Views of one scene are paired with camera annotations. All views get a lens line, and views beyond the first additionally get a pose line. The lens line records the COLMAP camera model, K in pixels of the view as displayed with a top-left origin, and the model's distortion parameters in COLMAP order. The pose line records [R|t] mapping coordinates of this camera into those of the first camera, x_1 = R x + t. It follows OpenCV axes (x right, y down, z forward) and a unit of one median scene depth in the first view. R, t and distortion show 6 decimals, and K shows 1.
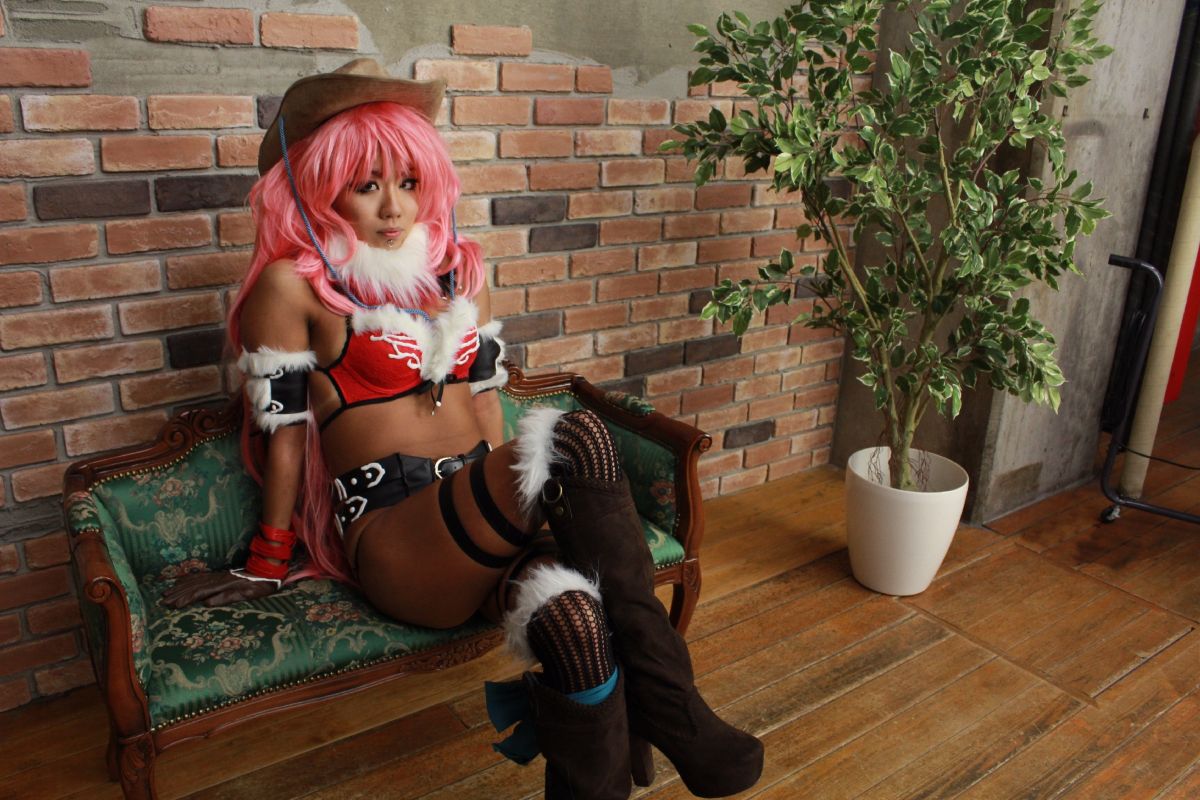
lens RADIAL K [[999.6, 0, 591.9], [0, 999.6, 393.5], [0, 0, 1]] dist [-0.167674, 0.146857]
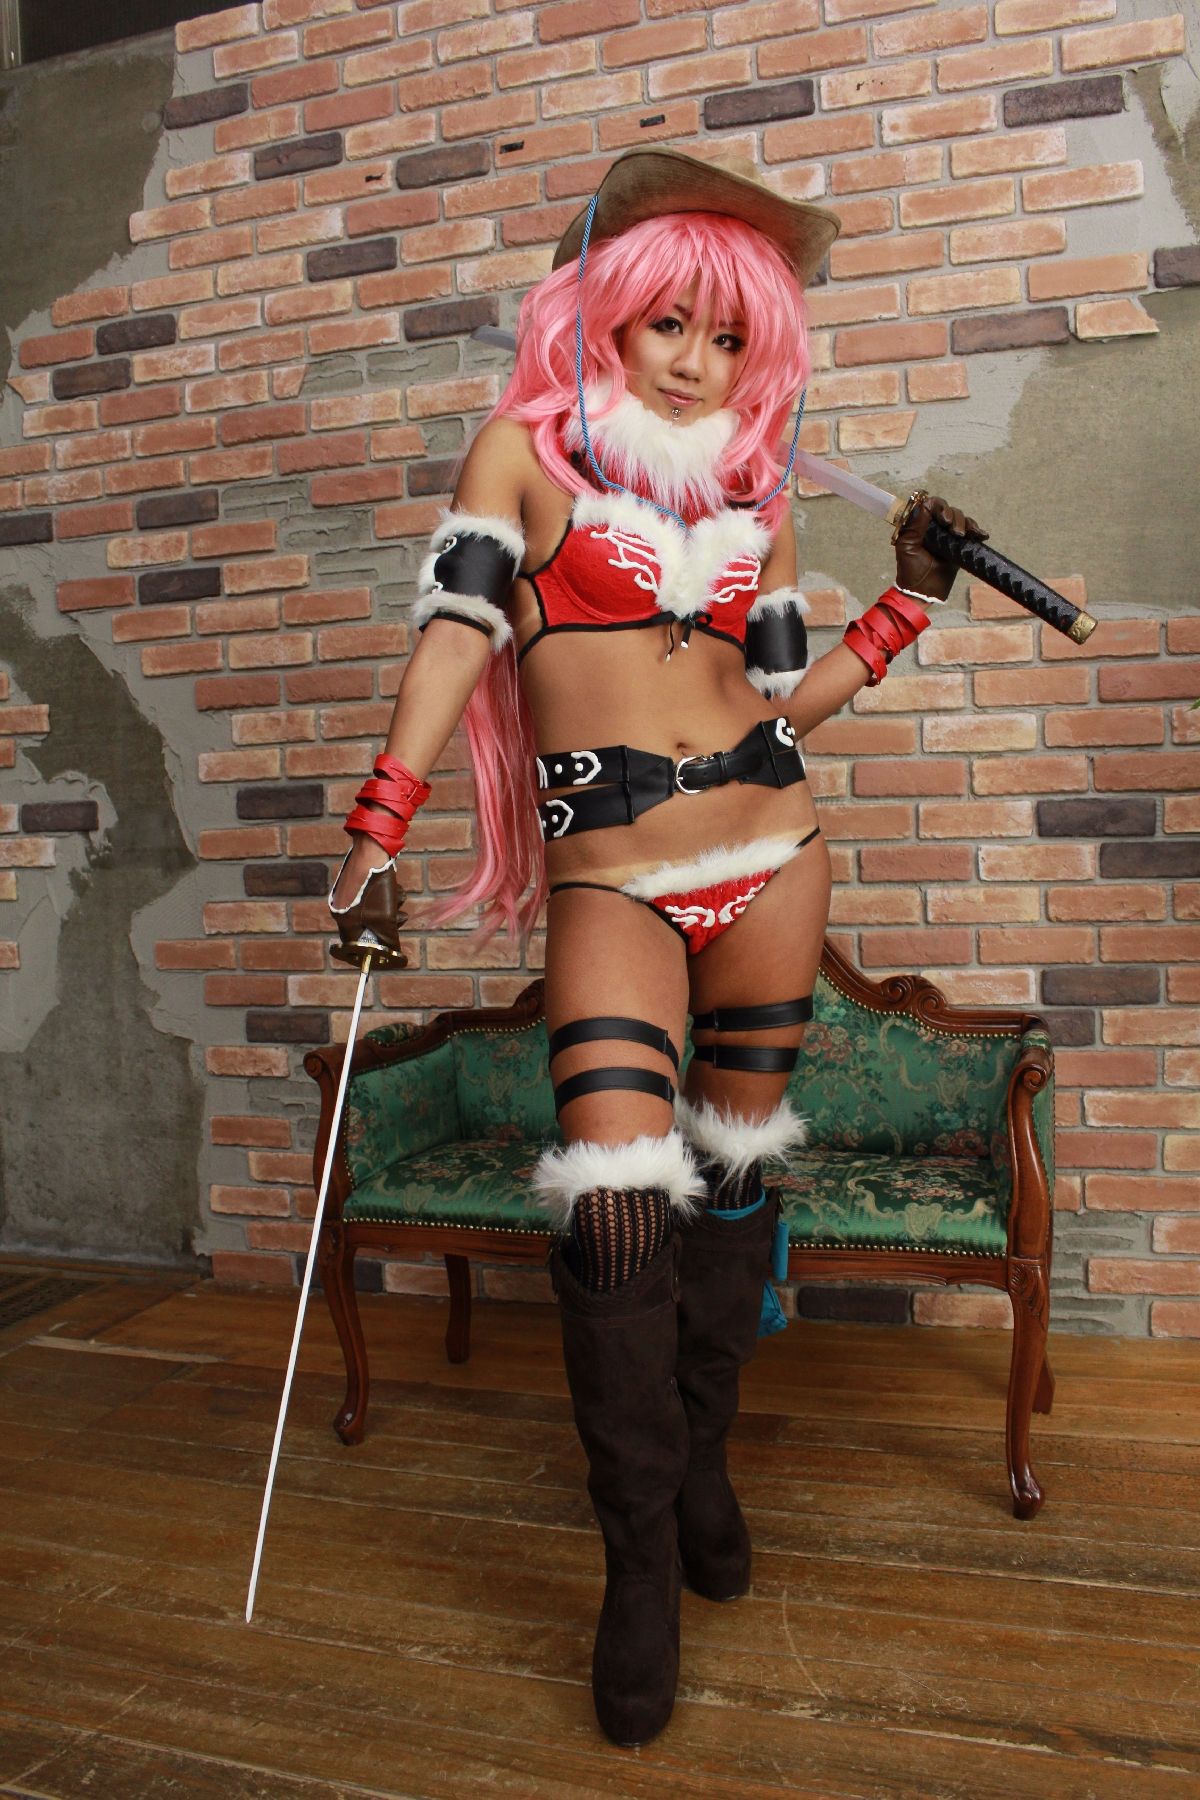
lens RADIAL K [[1499.3, 0, 593.2], [0, 1499.3, 899.0], [0, 0, 1]] dist [-0.167674, 0.146857]
pose [[0.573291, -0.013940, -0.819233, 0.641347], [-0.208367, 0.964503, -0.162225, 0.131816], [0.792414, 0.263703, 0.550037, 0.134399]]
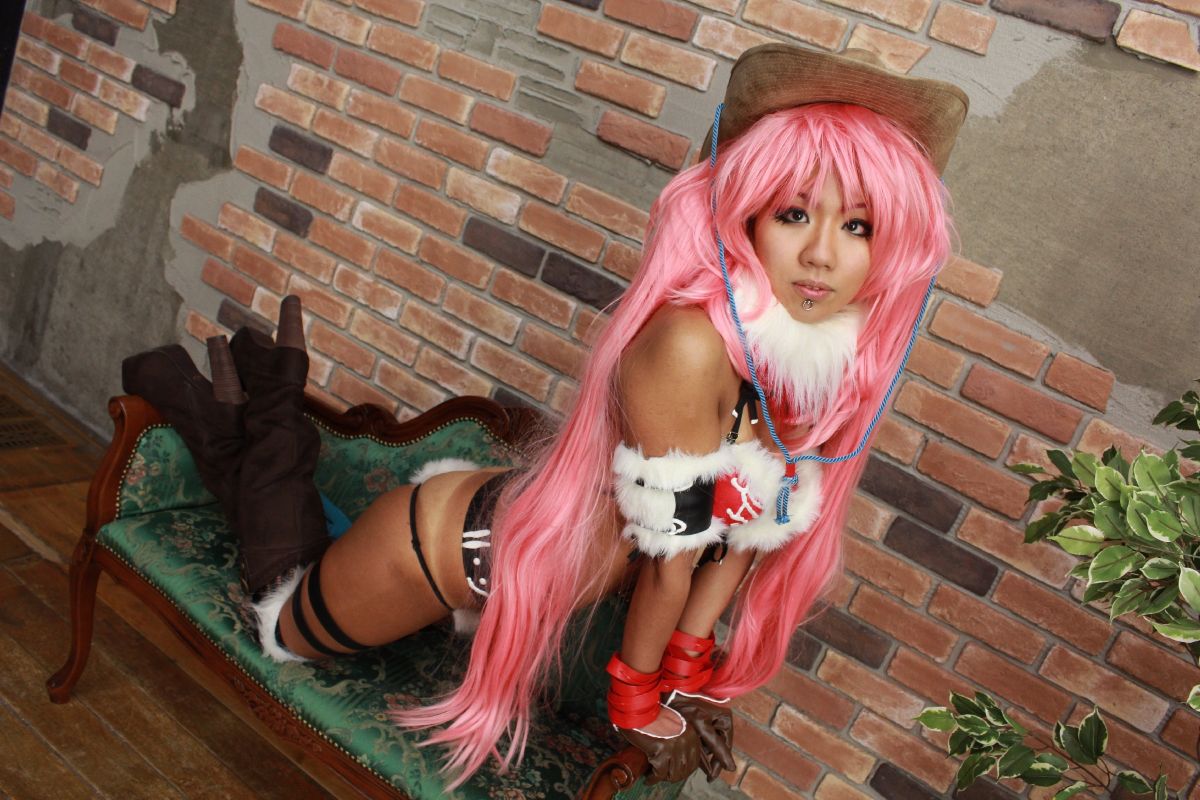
lens RADIAL K [[999.6, 0, 599.1], [0, 999.6, 394.1], [0, 0, 1]] dist [-0.167674, 0.146857]
pose [[0.403970, 0.349416, -0.845409, 0.471786], [-0.600261, 0.798634, 0.043255, -0.143871], [0.690287, 0.489992, 0.532364, 0.425780]]
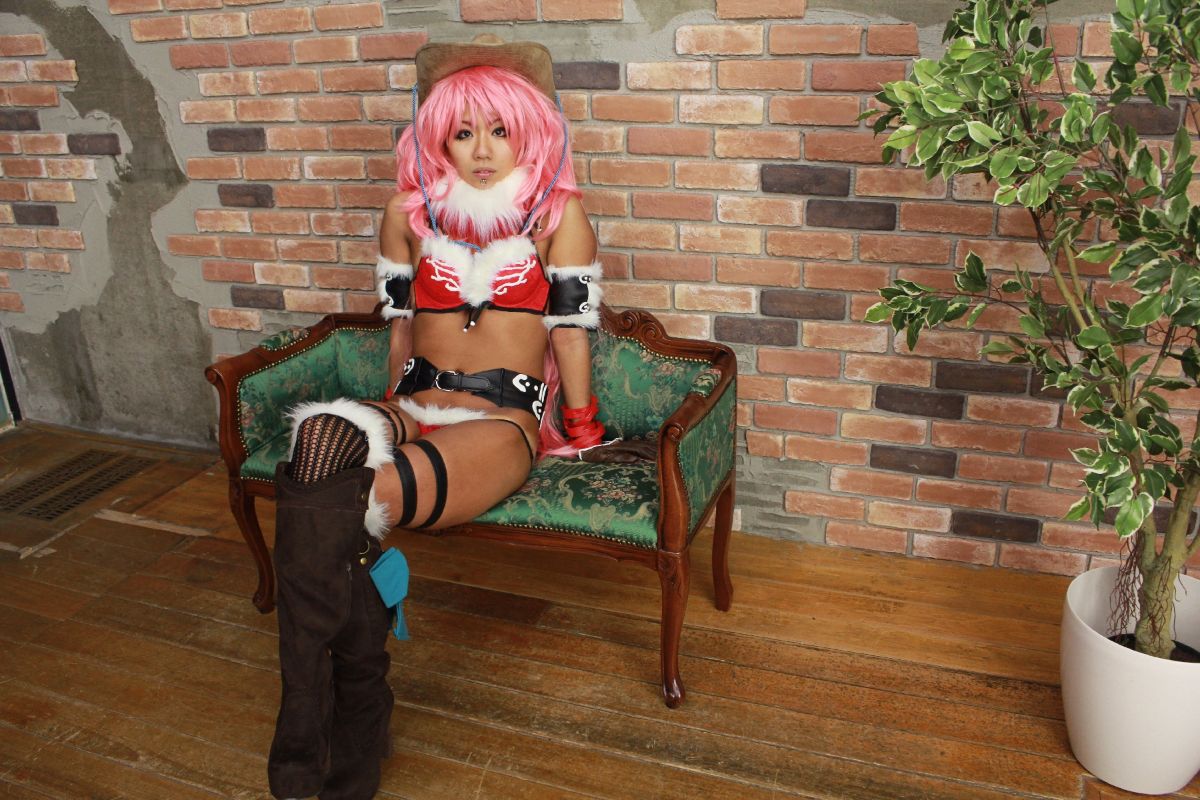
lens RADIAL K [[999.6, 0, 598.6], [0, 999.6, 396.0], [0, 0, 1]] dist [-0.167674, 0.146857]
pose [[0.539832, 0.248460, -0.804269, 0.673977], [-0.218632, 0.964042, 0.151071, -0.088941], [0.812885, 0.094286, 0.574742, 0.331726]]
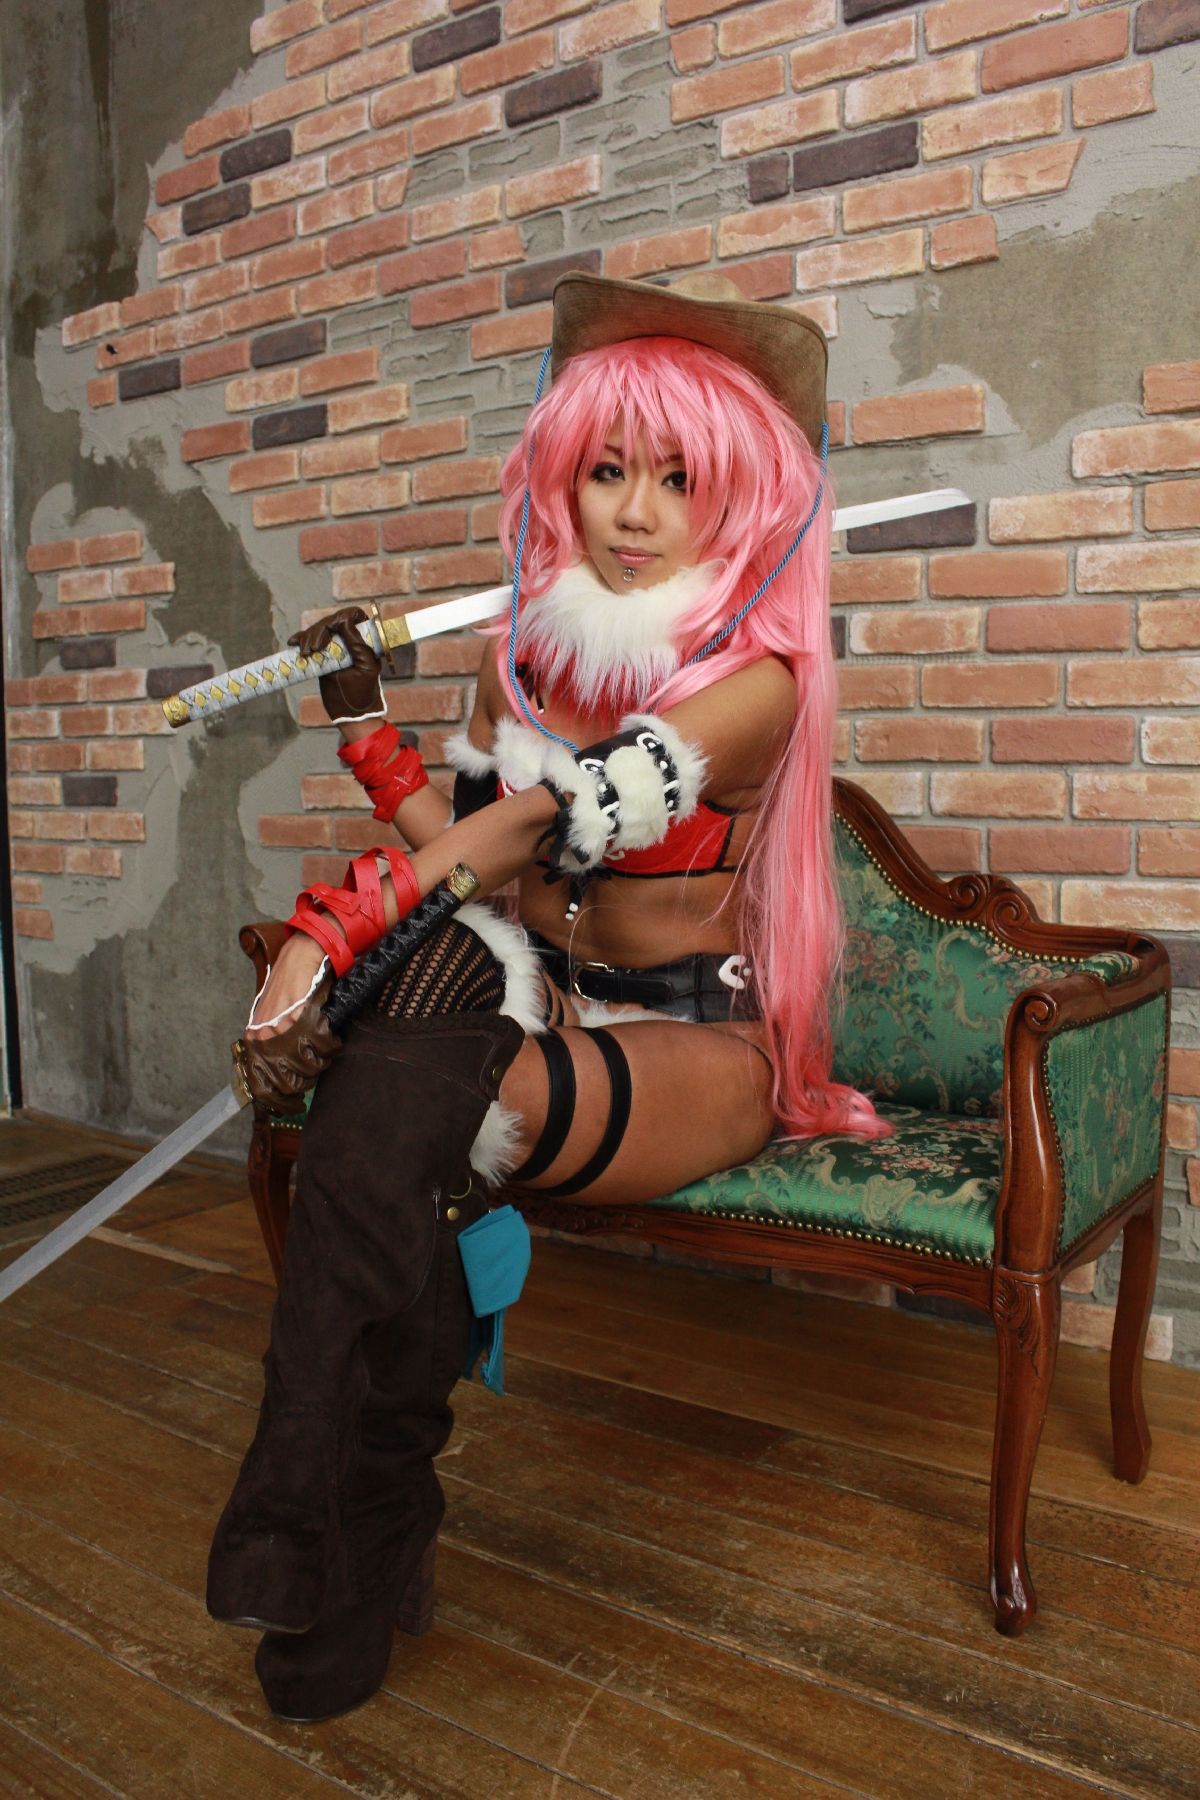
lens RADIAL K [[1499.3, 0, 596.4], [0, 1499.3, 898.3], [0, 0, 1]] dist [-0.167674, 0.146857]
pose [[0.311523, 0.044272, -0.949207, 0.585905], [-0.288815, 0.956068, -0.050195, 0.077982], [0.905284, 0.289782, 0.310624, 0.475491]]
